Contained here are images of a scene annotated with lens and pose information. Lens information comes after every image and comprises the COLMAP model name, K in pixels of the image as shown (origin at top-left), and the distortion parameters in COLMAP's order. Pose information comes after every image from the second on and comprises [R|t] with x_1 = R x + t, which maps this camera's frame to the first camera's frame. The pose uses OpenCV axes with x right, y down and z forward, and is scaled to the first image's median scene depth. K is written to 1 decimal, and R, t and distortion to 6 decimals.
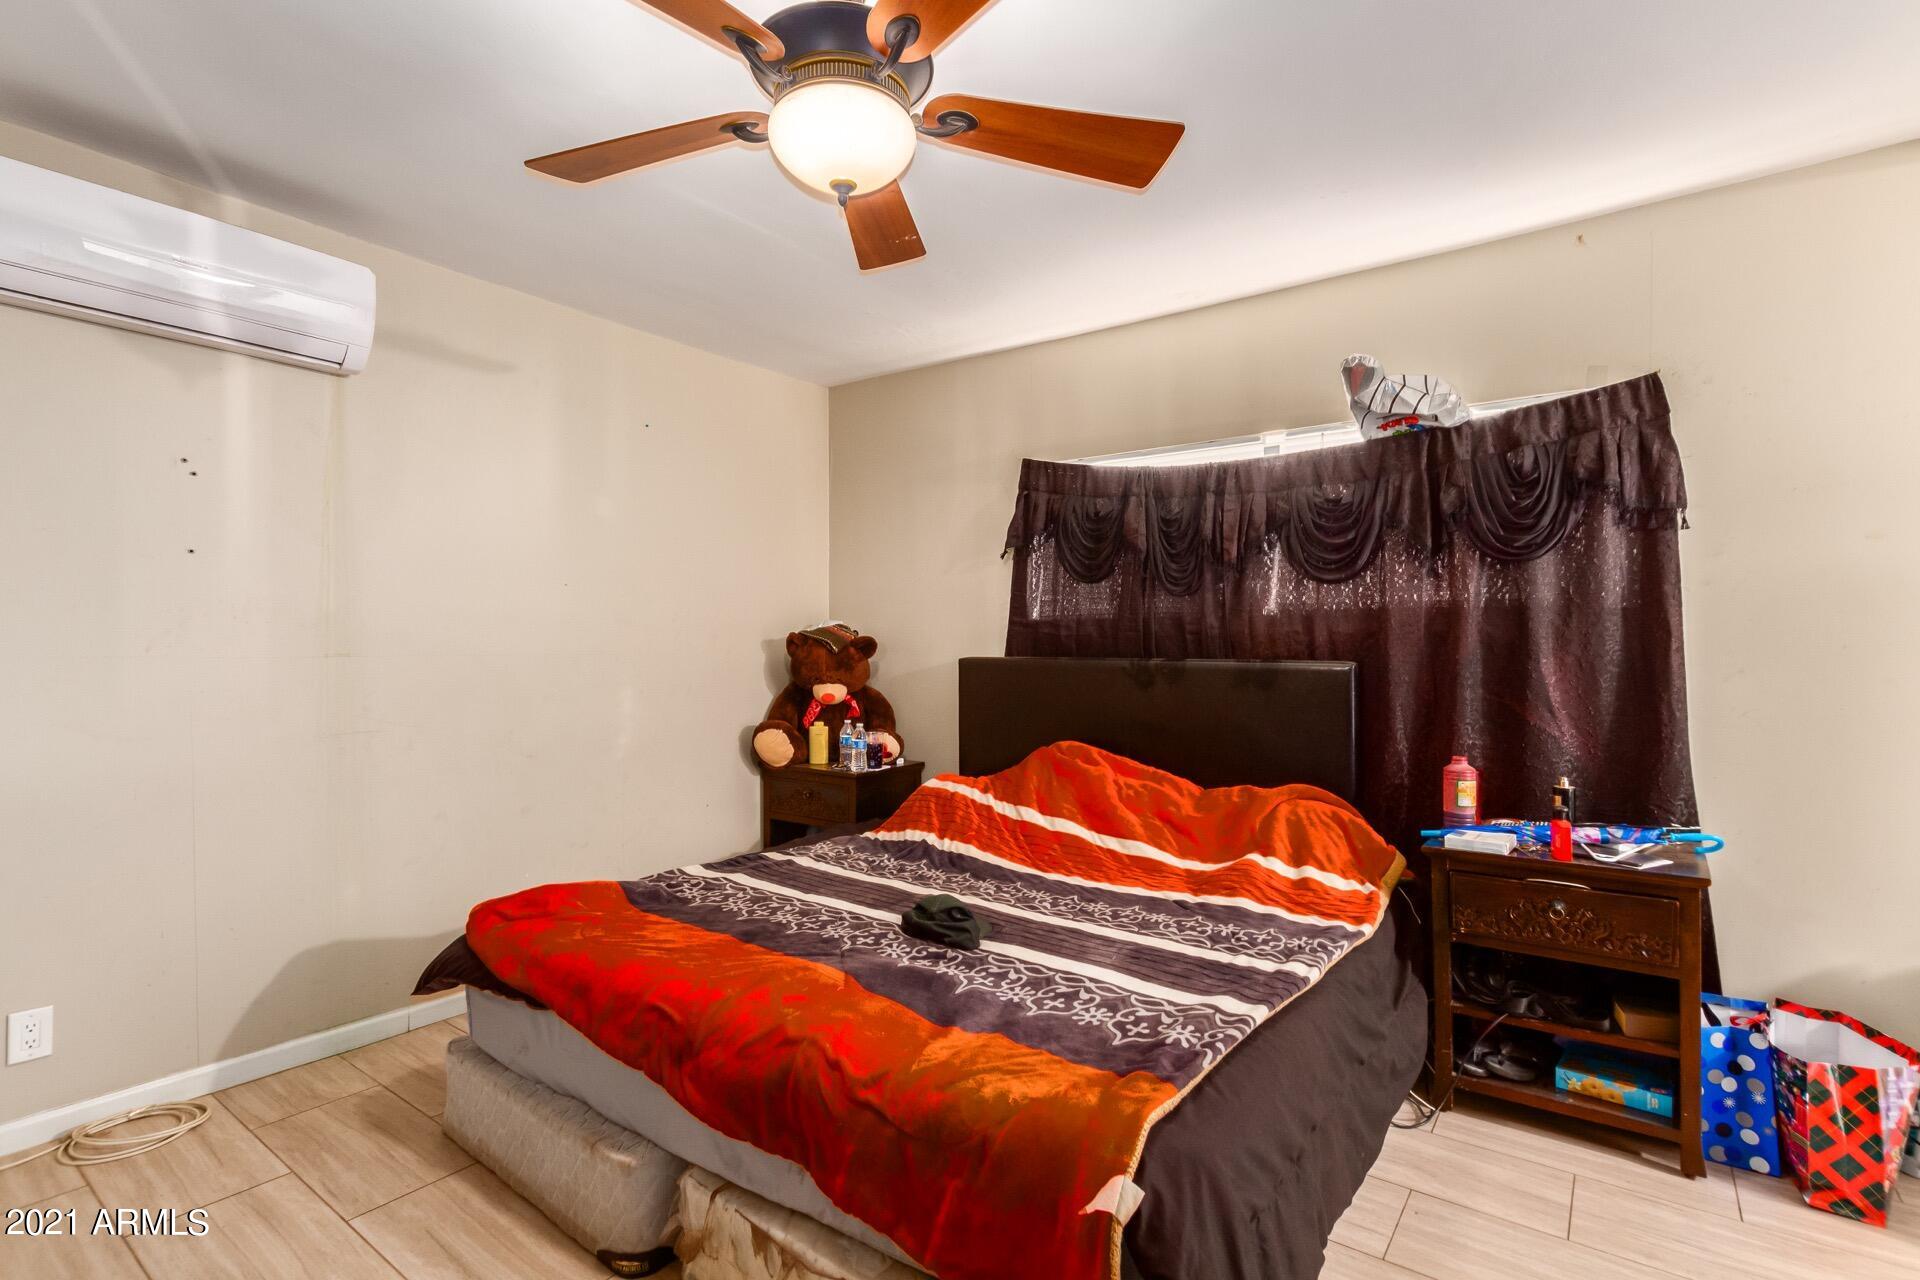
lens RADIAL K [[906.3, 0, 953.2], [0, 906.3, 646.8], [0, 0, 1]] dist [-0.000052, -0.000310]
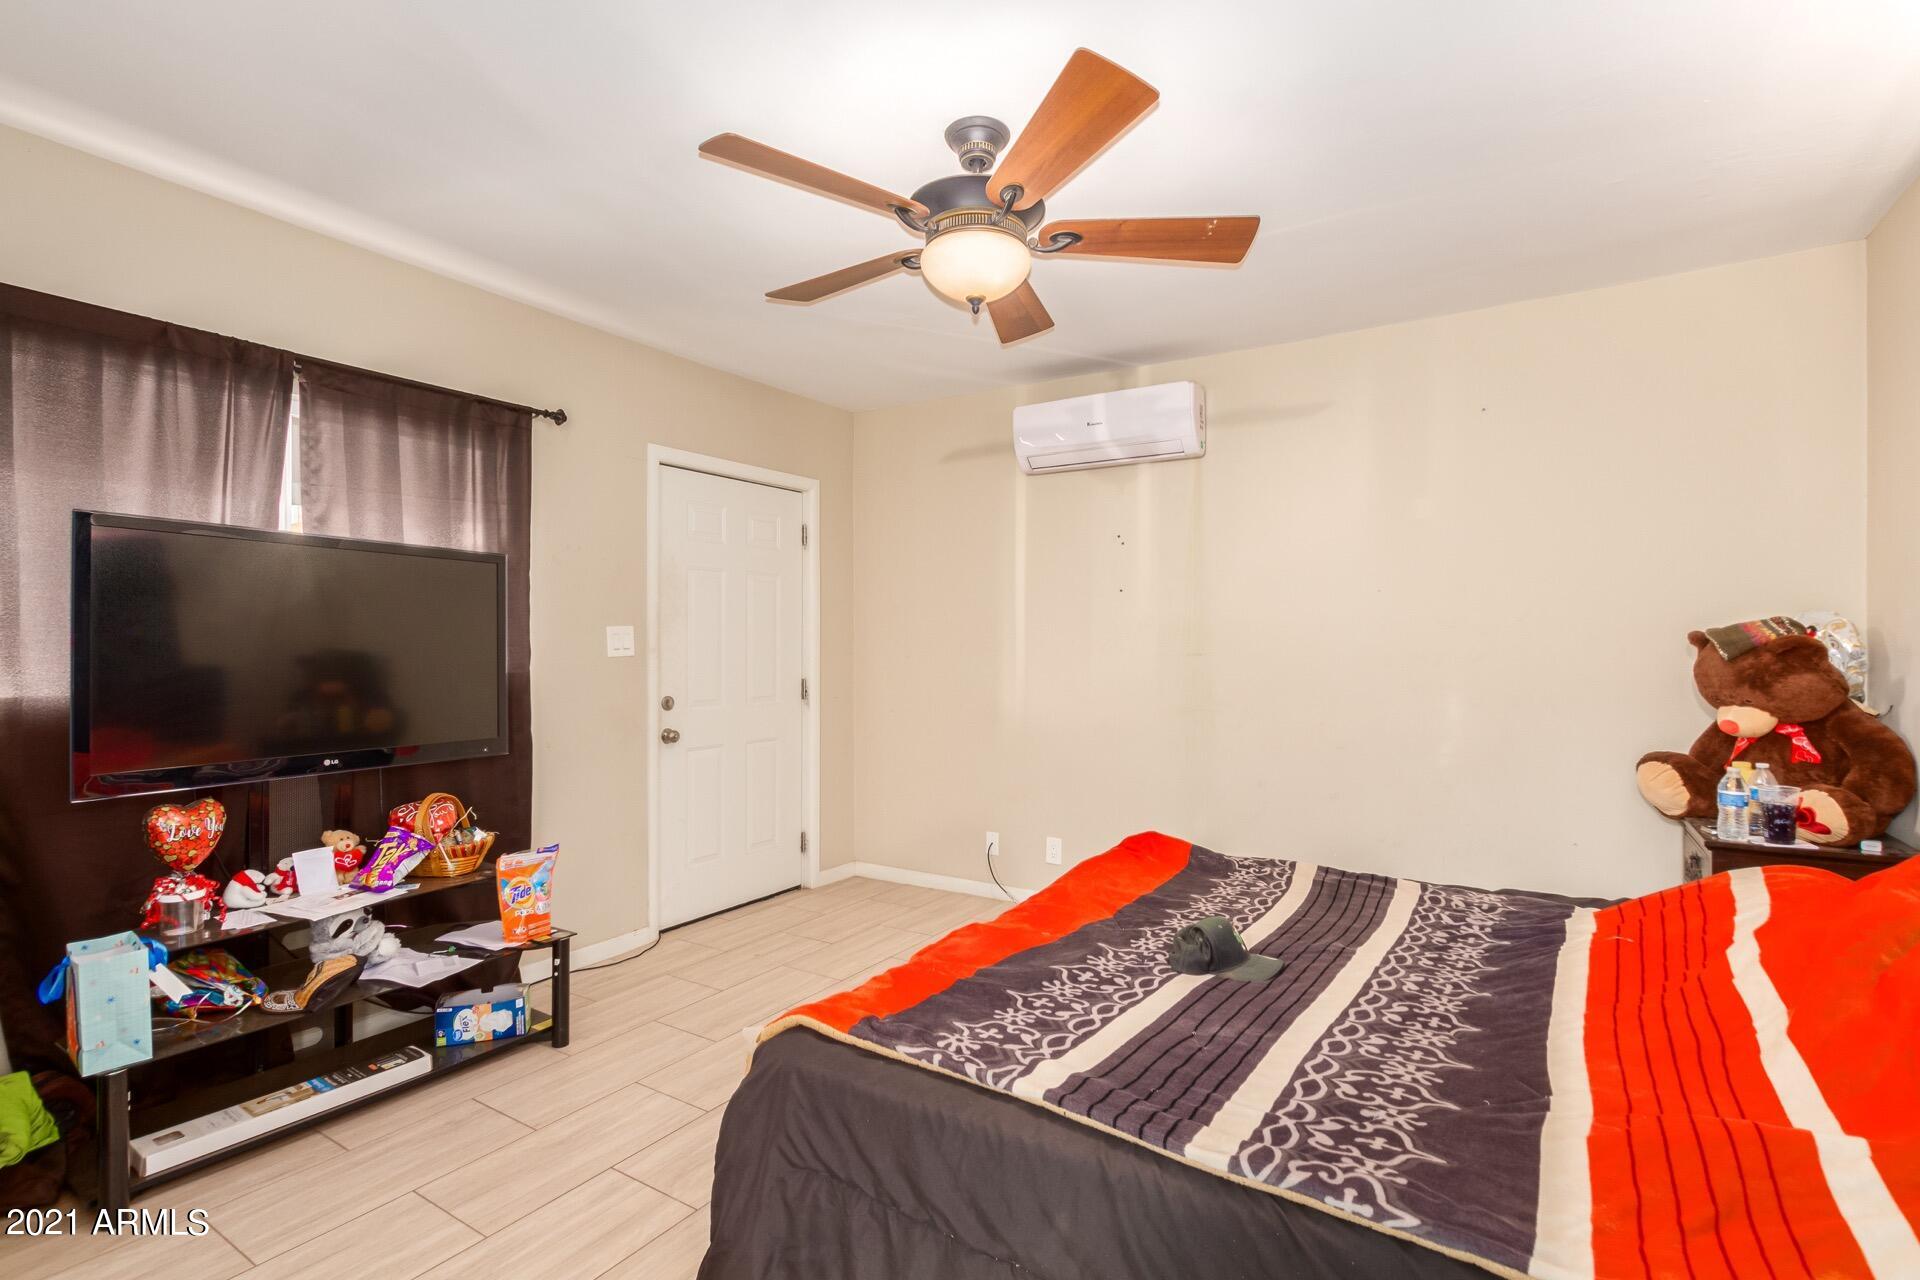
lens RADIAL K [[896.8, 0, 956.0], [0, 896.8, 638.6], [0, 0, 1]] dist [-0.000213, -0.001452]
pose [[0.066927, -0.010242, -0.997705, 0.672852], [-0.005229, 0.999930, -0.010616, 0.000553], [0.997744, 0.005927, 0.066868, 0.510770]]
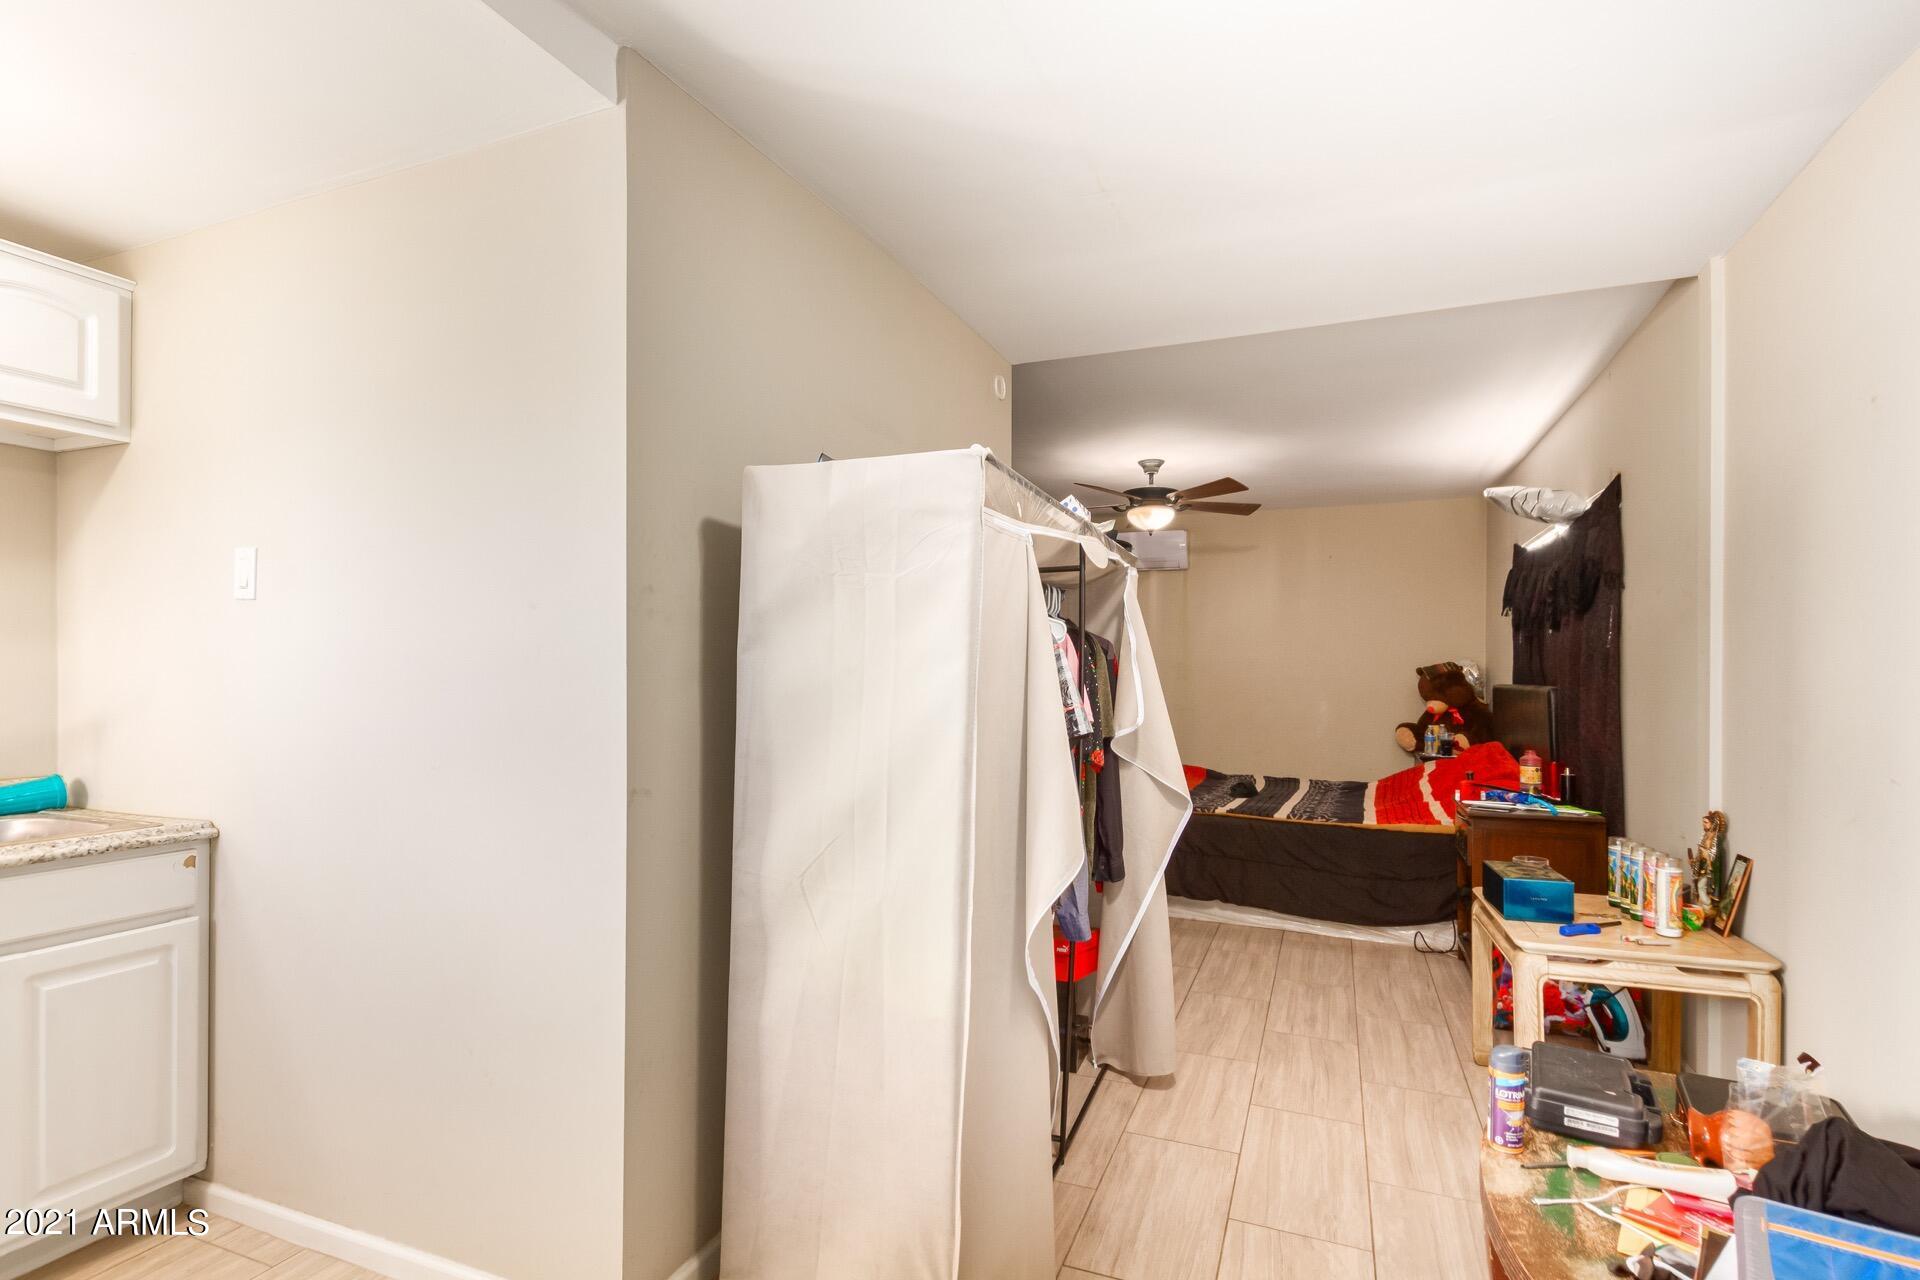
lens RADIAL K [[926.1, 0, 960.5], [0, 926.1, 671.5], [0, 0, 1]] dist [-0.001537, -0.001277]
pose [[0.258027, -0.002950, -0.966133, 1.653575], [-0.007648, 0.999958, -0.005096, 0.007346], [0.966107, 0.008704, 0.257994, -0.289261]]
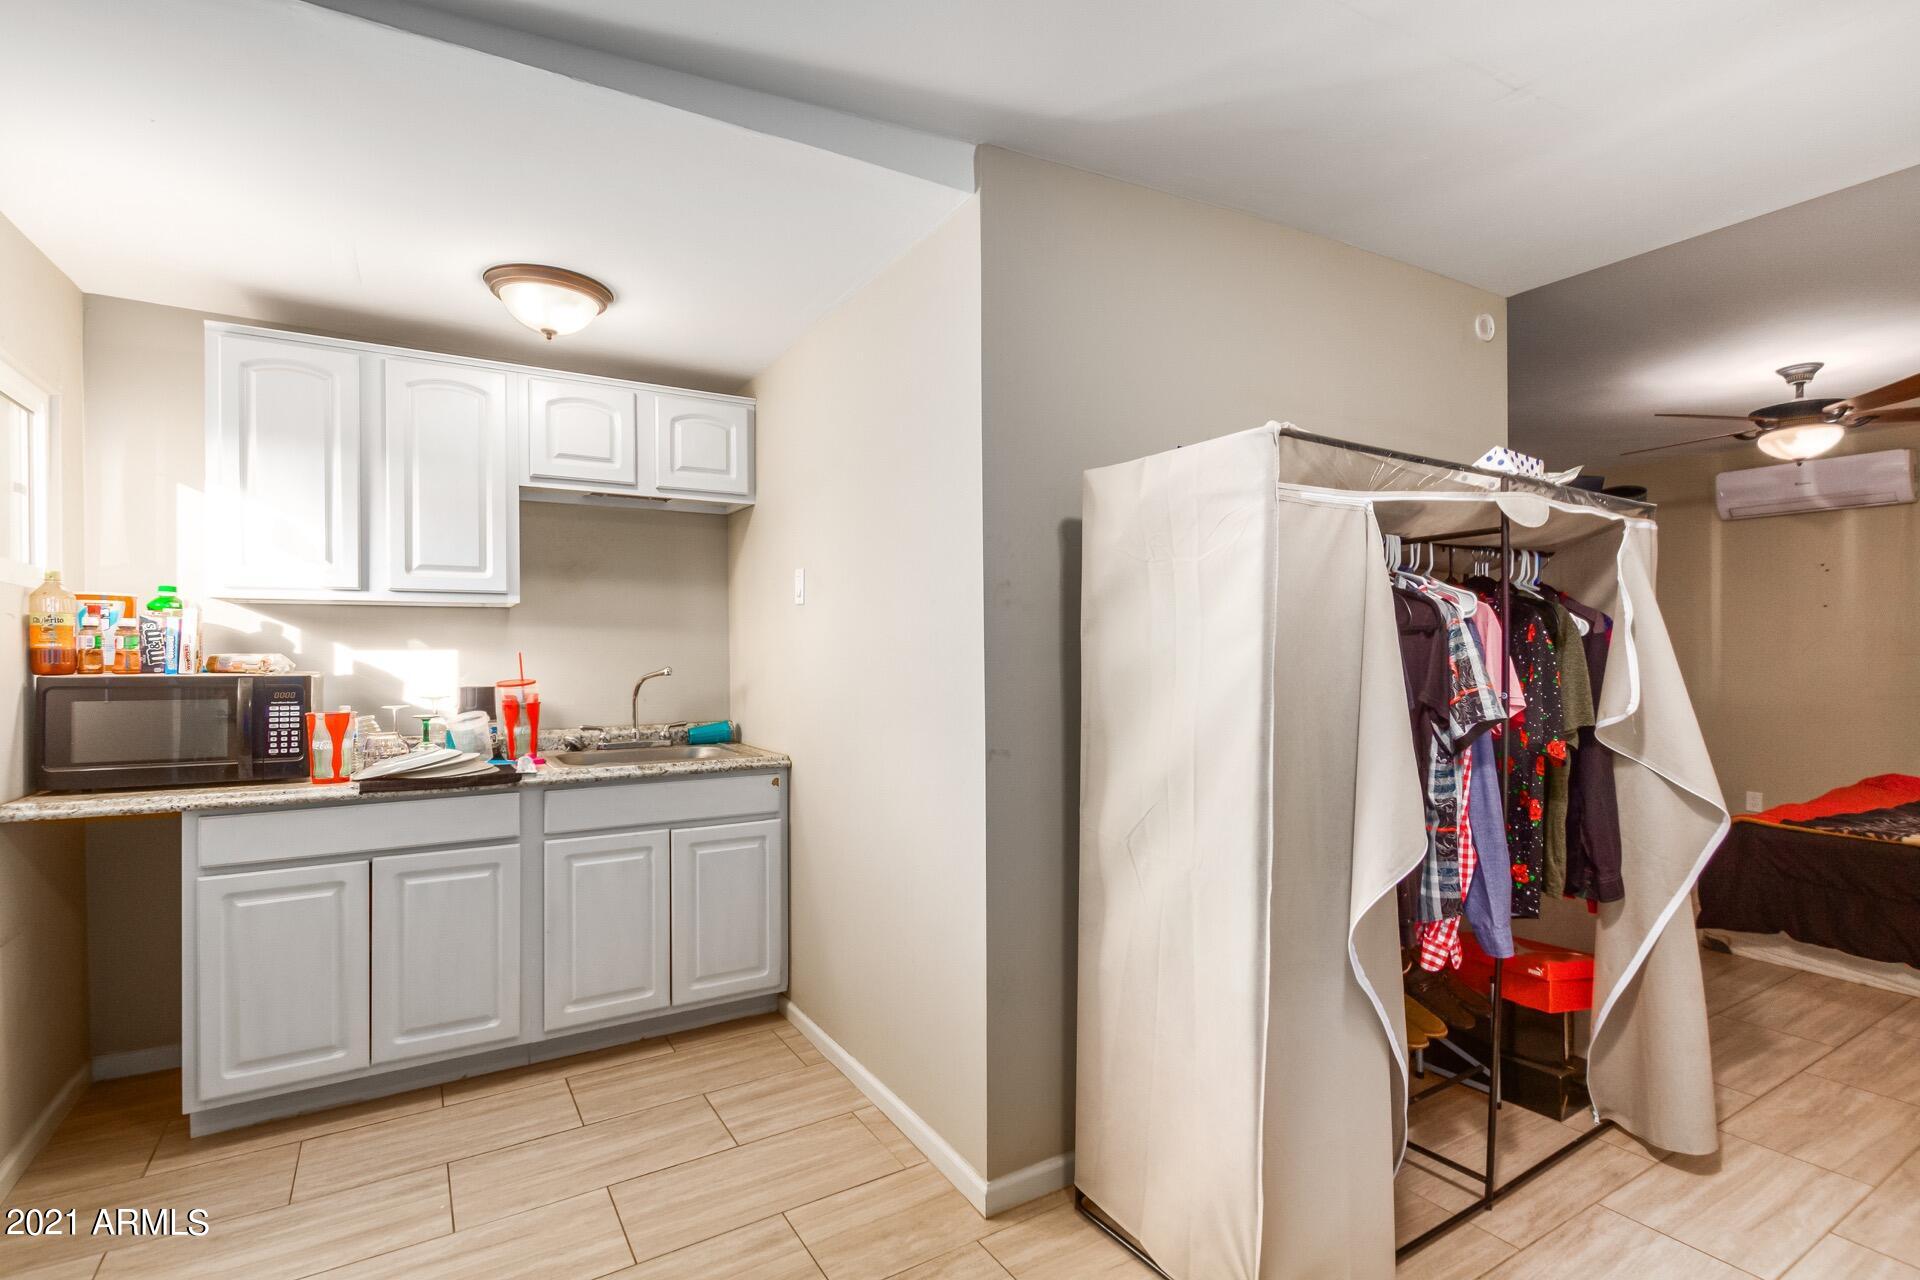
lens RADIAL K [[882.7, 0, 960.0], [0, 882.7, 649.8], [0, 0, 1]] dist [0.002646, -0.000633]
pose [[-0.370896, -0.002778, -0.928670, 1.673390], [-0.000398, 0.999996, -0.002833, 0.005933], [0.928674, -0.000681, -0.370896, -0.132539]]
